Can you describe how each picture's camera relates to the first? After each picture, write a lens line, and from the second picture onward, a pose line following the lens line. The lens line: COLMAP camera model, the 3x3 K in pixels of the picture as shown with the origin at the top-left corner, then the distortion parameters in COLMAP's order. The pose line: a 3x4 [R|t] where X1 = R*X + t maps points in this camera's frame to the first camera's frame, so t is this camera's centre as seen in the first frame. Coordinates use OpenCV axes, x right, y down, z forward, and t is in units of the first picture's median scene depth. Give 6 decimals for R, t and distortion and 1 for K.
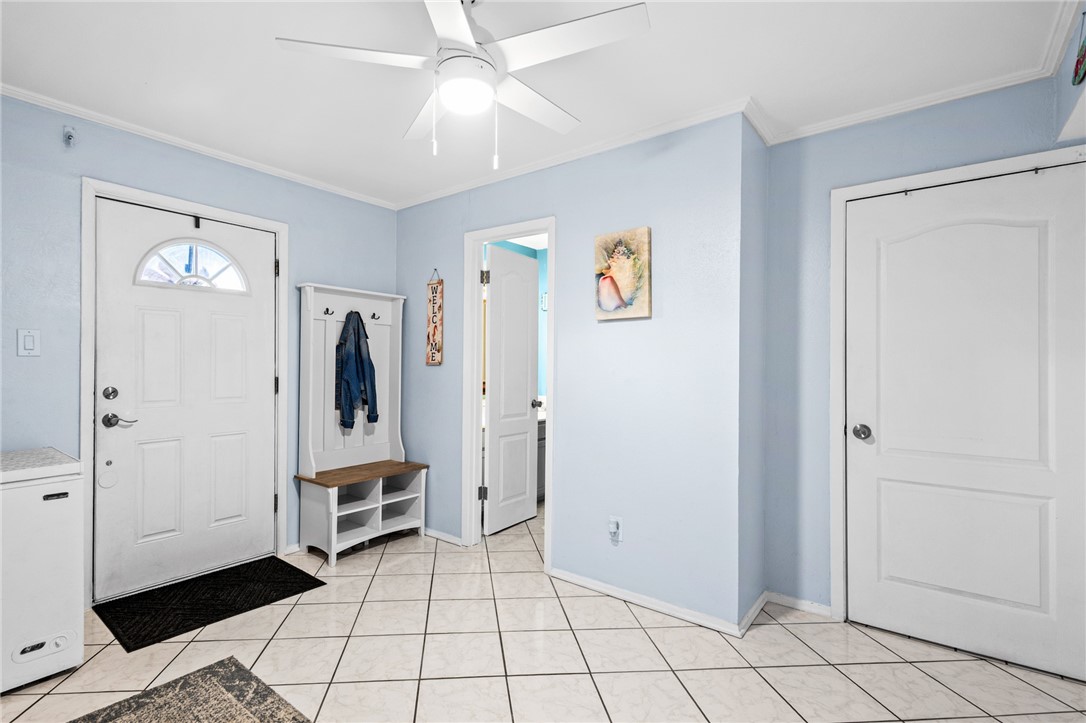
lens RADIAL K [[502.6, 0, 532.6], [0, 502.6, 362.1], [0, 0, 1]] dist [0.014084, -0.001994]
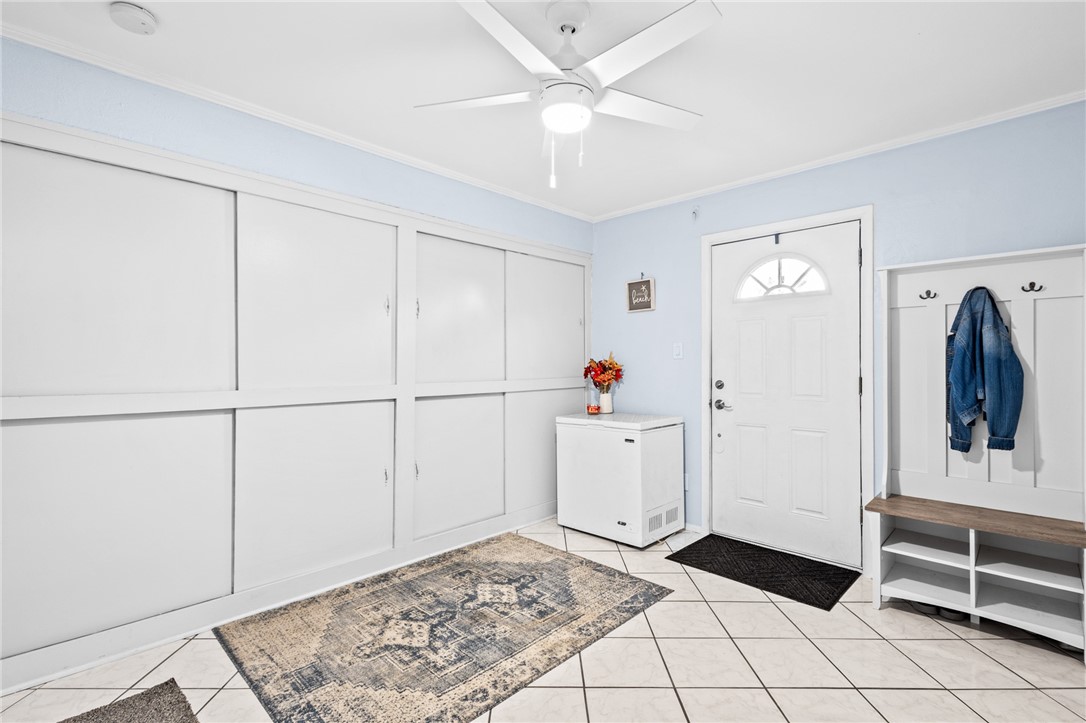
lens RADIAL K [[502.6, 0, 531.5], [0, 502.6, 363.8], [0, 0, 1]] dist [0.014084, -0.001994]
pose [[-0.107457, -0.007761, -0.994179, 0.509221], [0.004859, 0.999953, -0.008332, 0.011259], [0.994198, -0.005726, -0.107414, 0.555313]]
